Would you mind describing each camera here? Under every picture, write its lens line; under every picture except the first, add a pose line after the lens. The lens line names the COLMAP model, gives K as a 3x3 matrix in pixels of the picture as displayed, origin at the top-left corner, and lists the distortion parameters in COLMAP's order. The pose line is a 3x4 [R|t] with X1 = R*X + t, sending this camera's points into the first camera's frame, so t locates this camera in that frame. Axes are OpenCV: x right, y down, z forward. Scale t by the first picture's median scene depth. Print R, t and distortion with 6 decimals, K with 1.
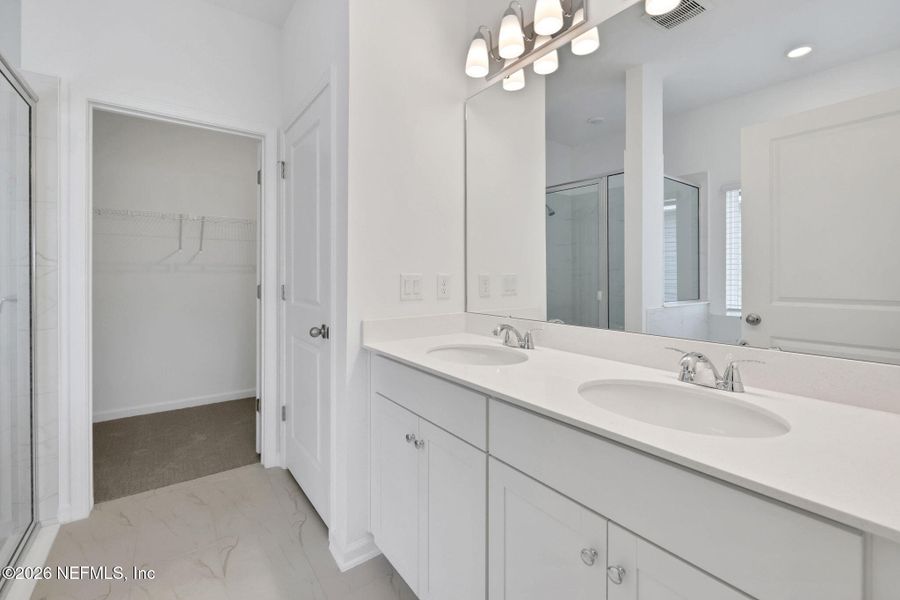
lens RADIAL K [[407.4, 0, 451.3], [0, 407.4, 278.7], [0, 0, 1]] dist [-0.000748, -0.000053]
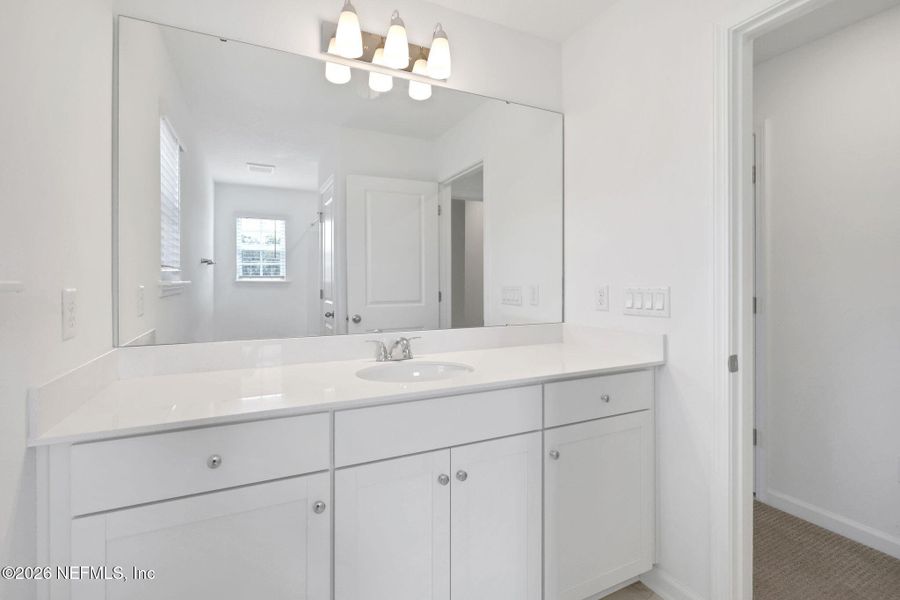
lens RADIAL K [[407.4, 0, 451.3], [0, 407.4, 278.7], [0, 0, 1]] dist [-0.000748, -0.000053]
pose [[0.177577, 0.011419, 0.984041, -0.798265], [0.014899, 0.999787, -0.014291, -0.012957], [-0.983994, 0.017199, 0.177369, 0.697420]]
